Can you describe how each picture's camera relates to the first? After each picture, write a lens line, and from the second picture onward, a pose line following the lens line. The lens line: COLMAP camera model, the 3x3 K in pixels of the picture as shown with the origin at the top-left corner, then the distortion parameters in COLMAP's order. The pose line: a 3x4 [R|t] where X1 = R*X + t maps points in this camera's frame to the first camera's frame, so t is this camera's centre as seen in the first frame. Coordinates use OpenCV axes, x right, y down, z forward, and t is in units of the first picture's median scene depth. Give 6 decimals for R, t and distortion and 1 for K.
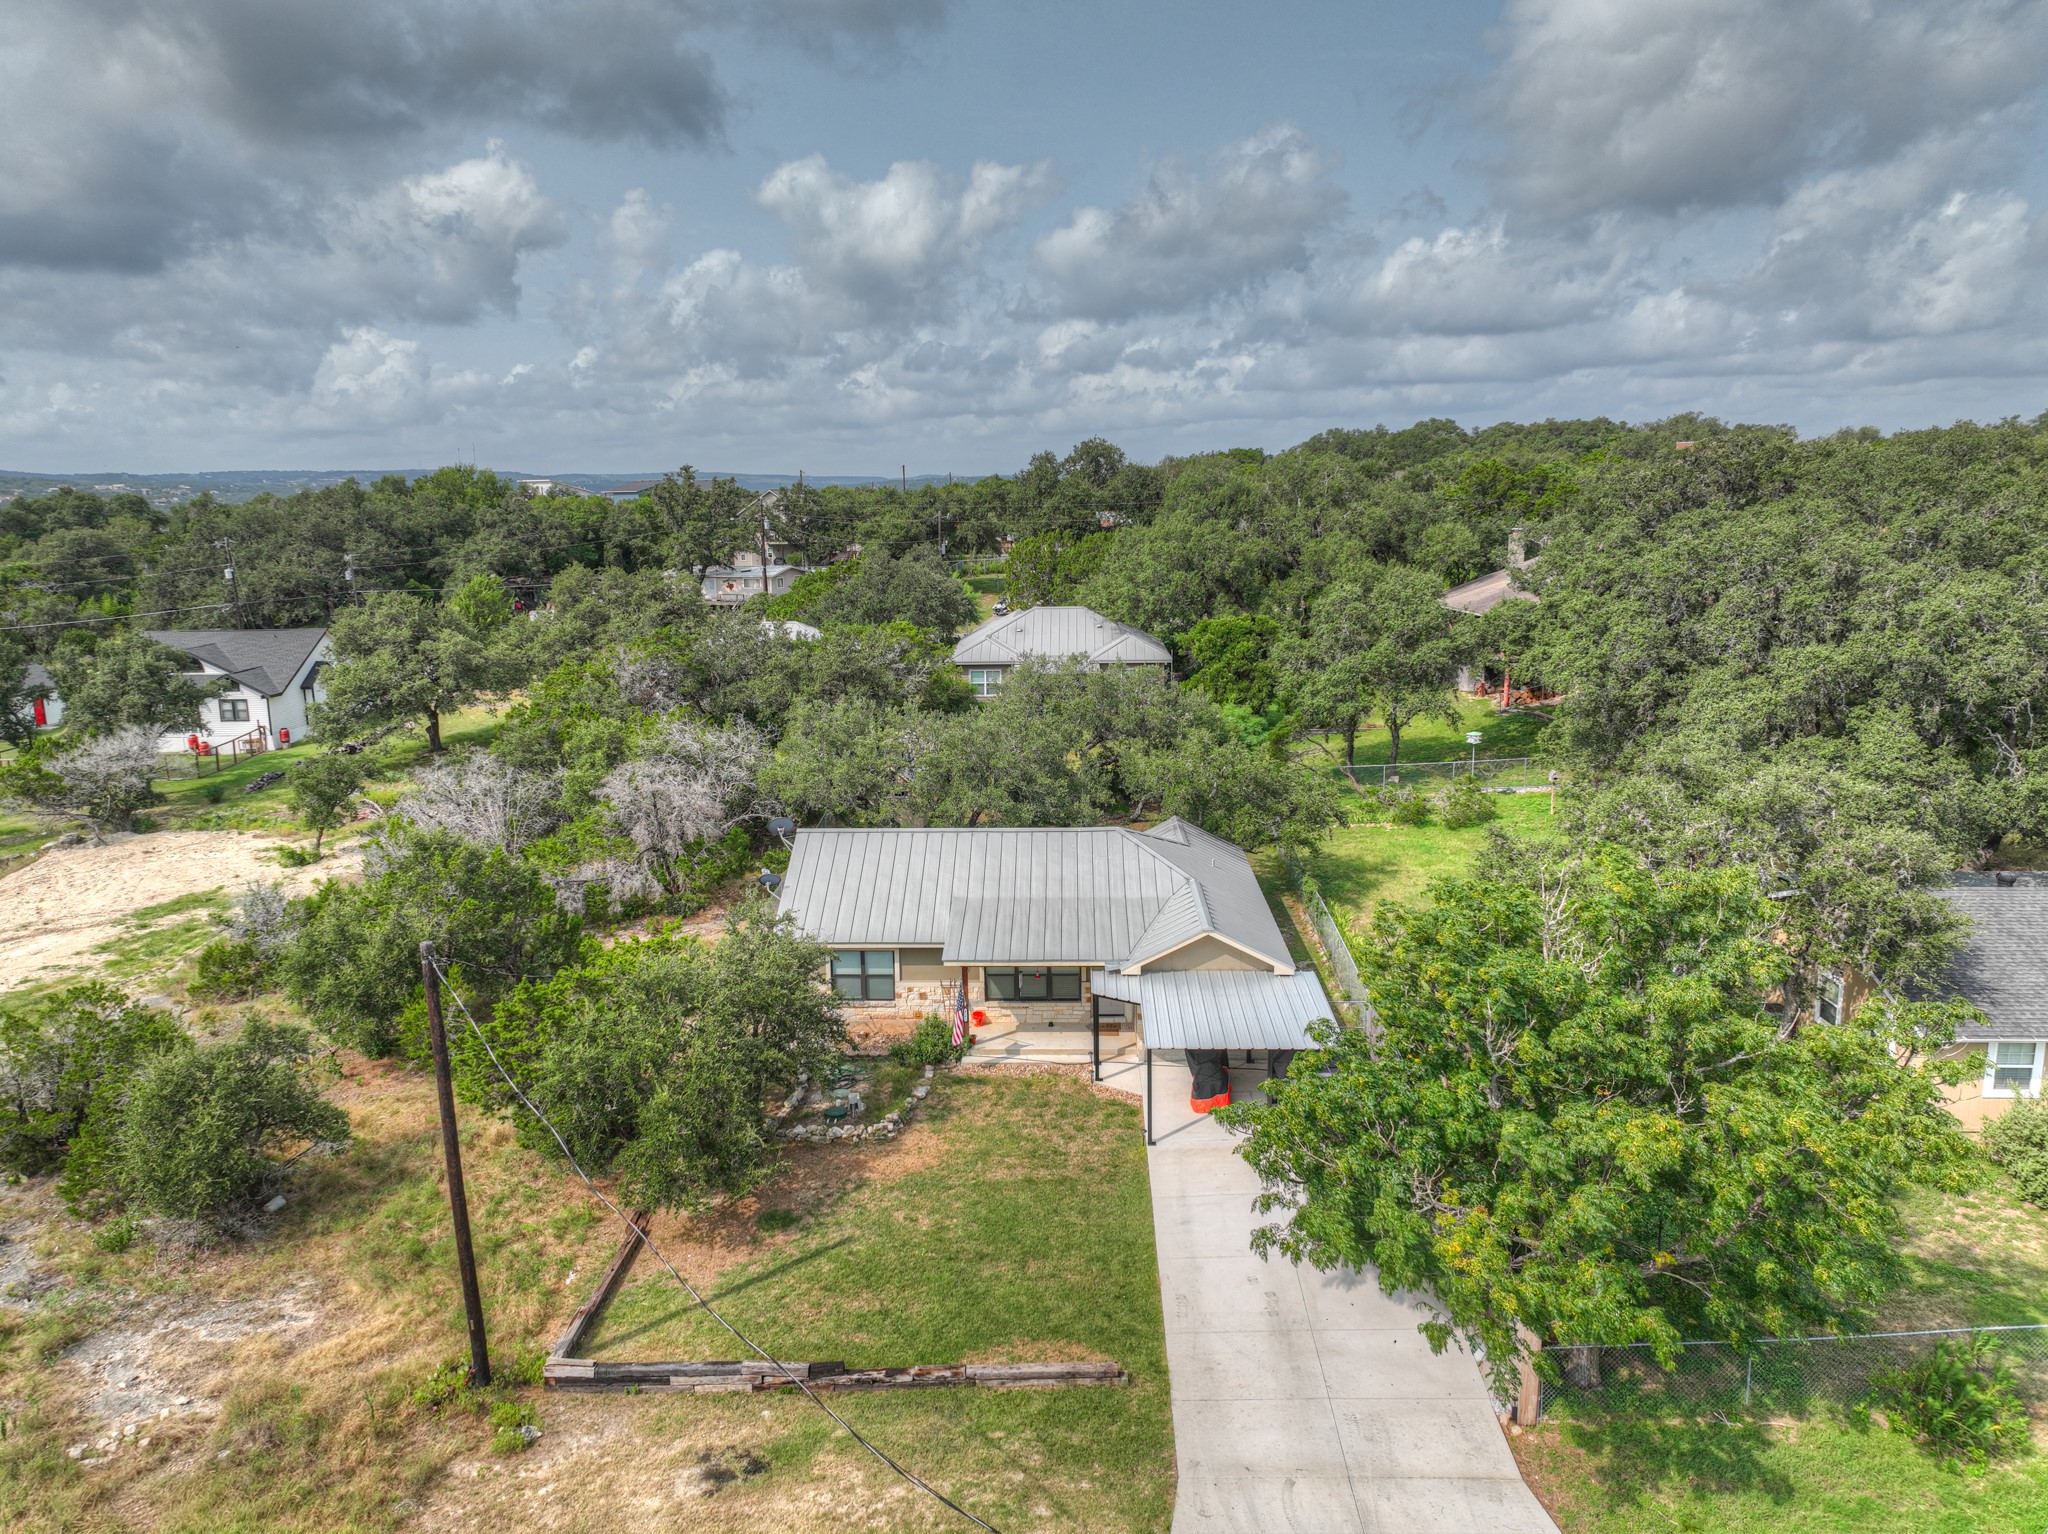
lens RADIAL K [[1452.8, 0, 1021.1], [0, 1452.8, 751.3], [0, 0, 1]] dist [-0.002589, 0.021141]
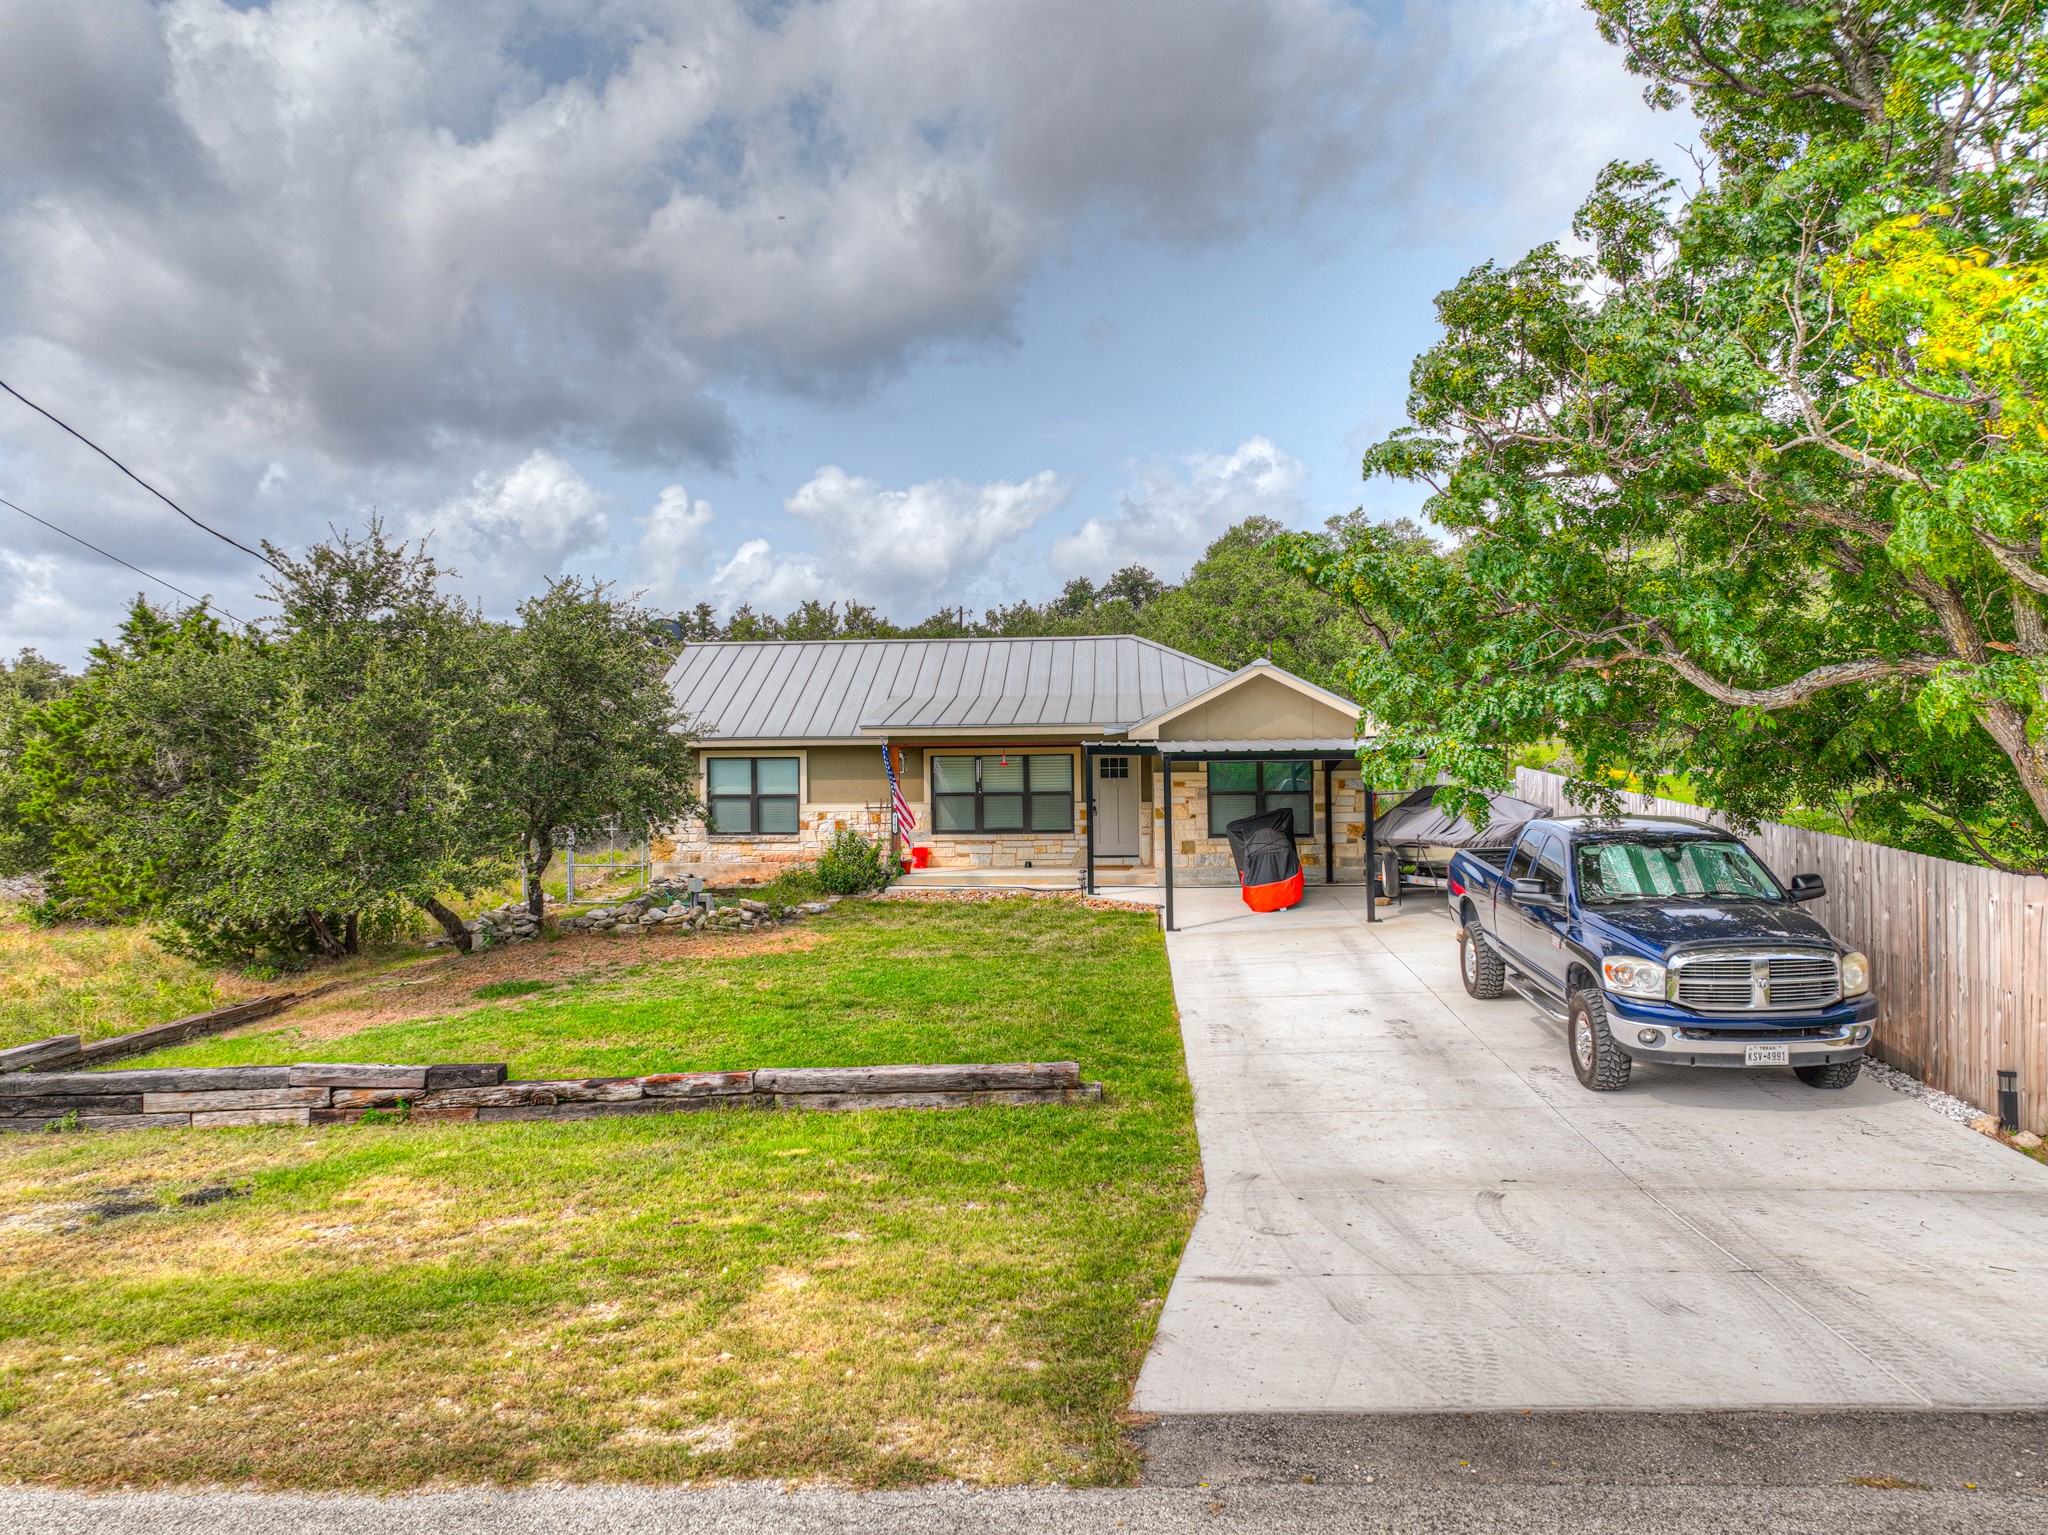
lens RADIAL K [[1452.8, 0, 1024.3], [0, 1452.8, 783.7], [0, 0, 1]] dist [-0.002589, 0.021141]
pose [[0.999445, 0.007227, -0.032505, 0.049600], [-0.012426, 0.986597, -0.162705, 0.321185], [0.030893, 0.163018, 0.986139, 0.413667]]
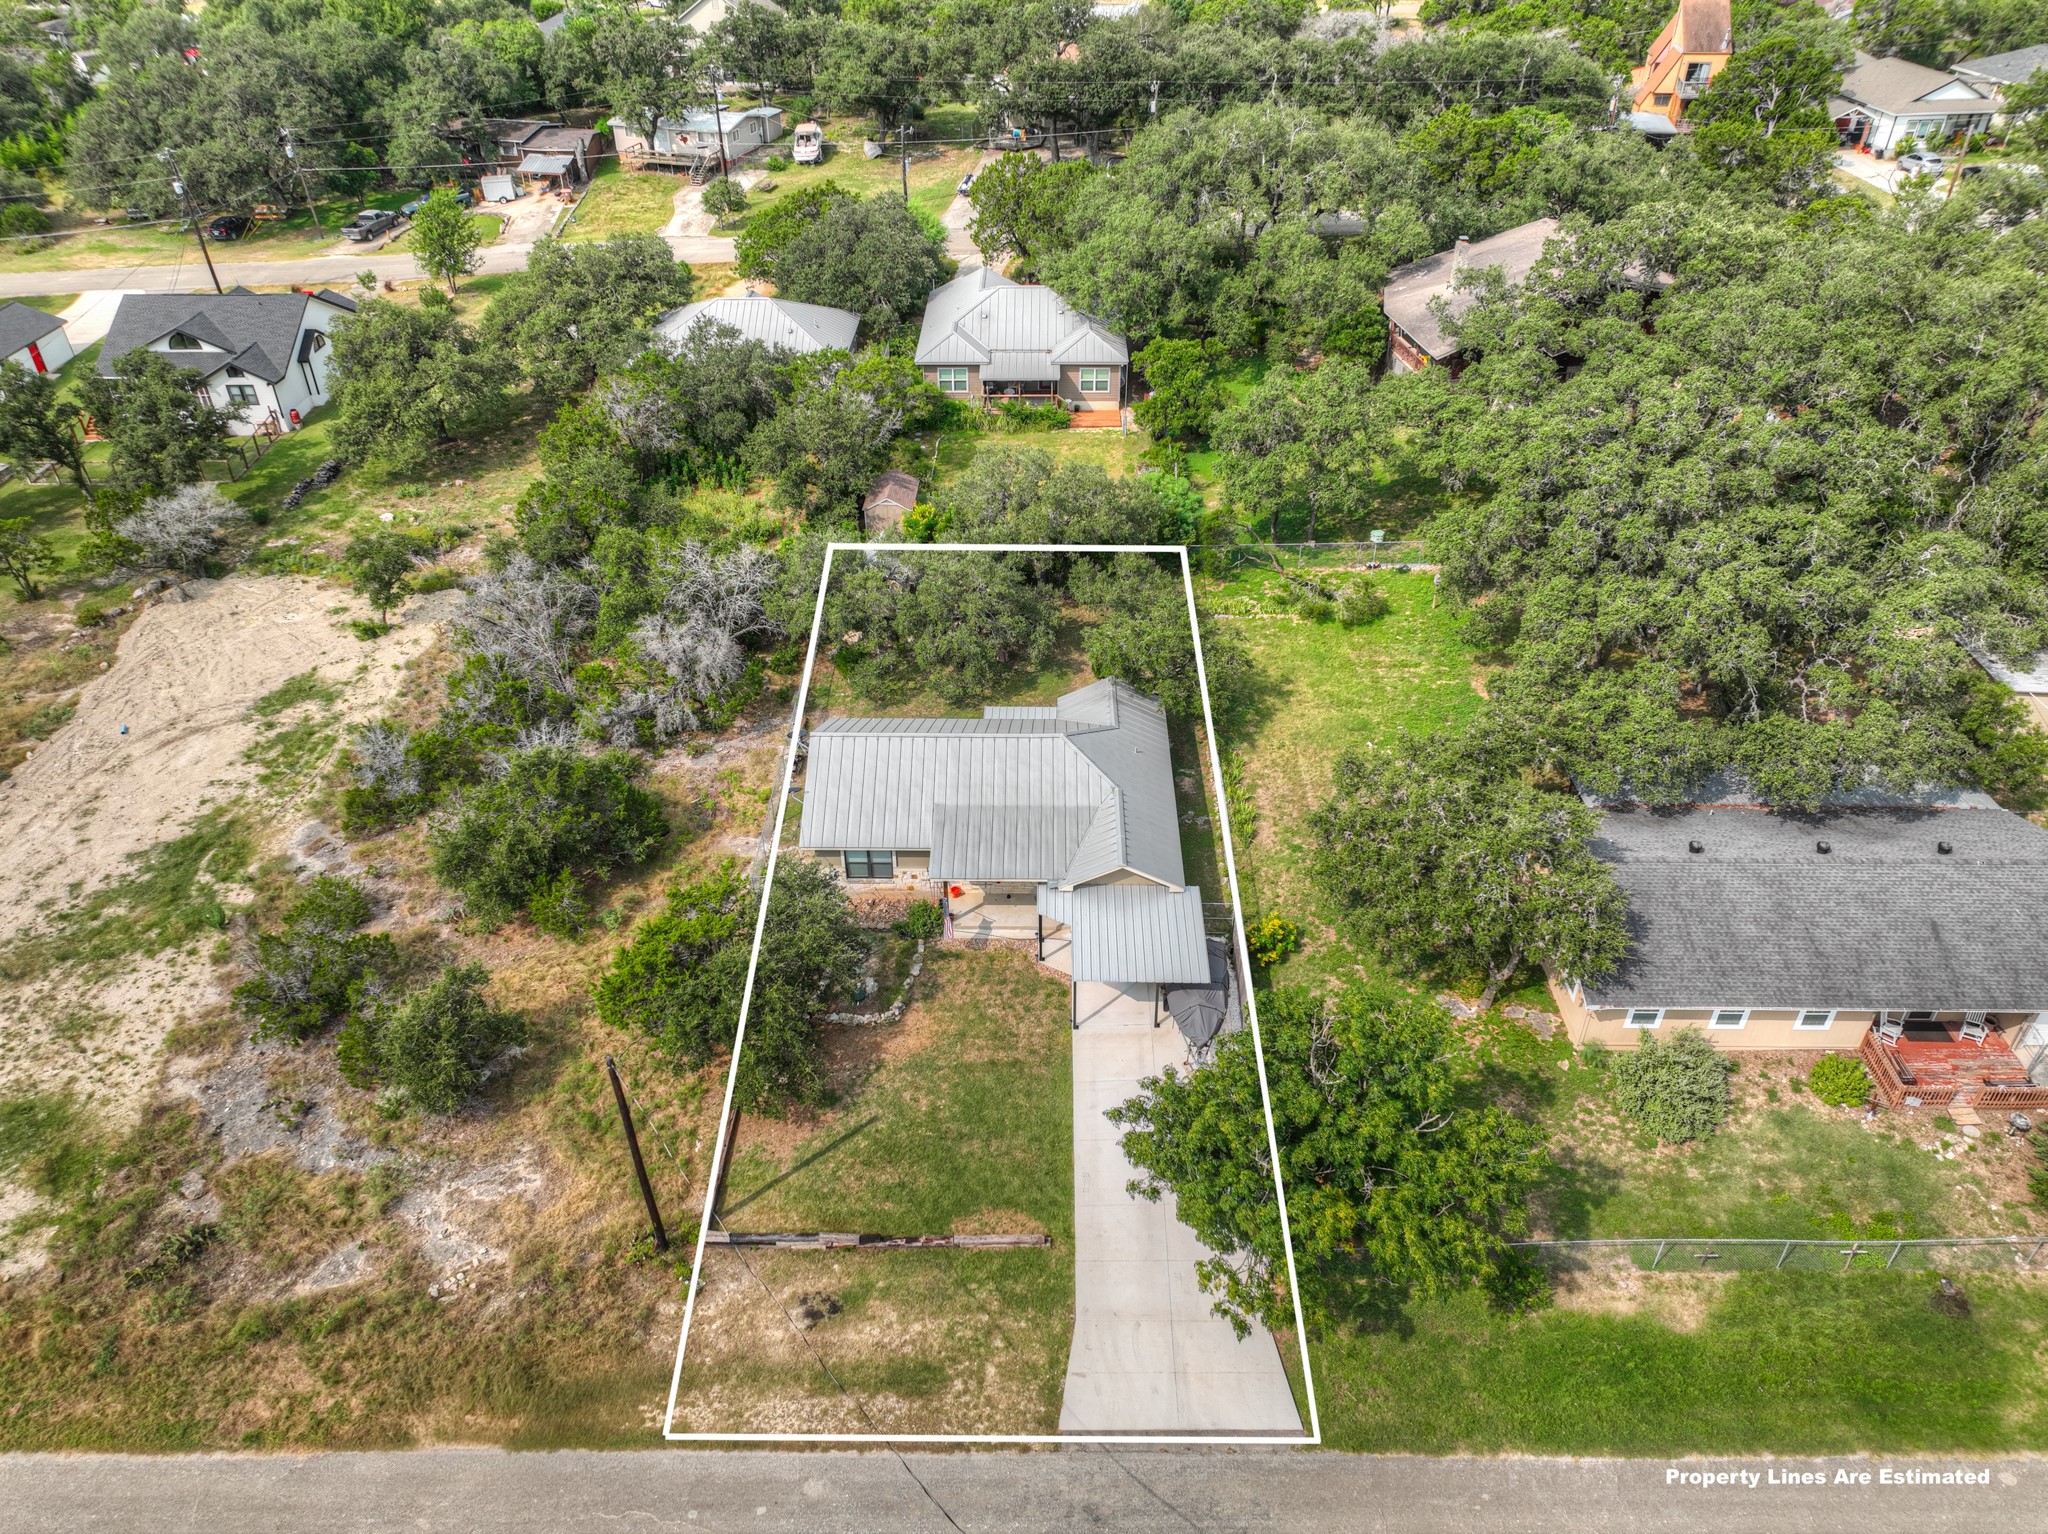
lens RADIAL K [[1452.8, 0, 1018.6], [0, 1452.8, 763.9], [0, 0, 1]] dist [-0.002589, 0.021141]
pose [[0.999810, -0.004206, 0.019058, 0.005453], [-0.003926, 0.913207, 0.407476, -0.594251], [-0.019118, -0.407474, 0.913017, -0.239231]]
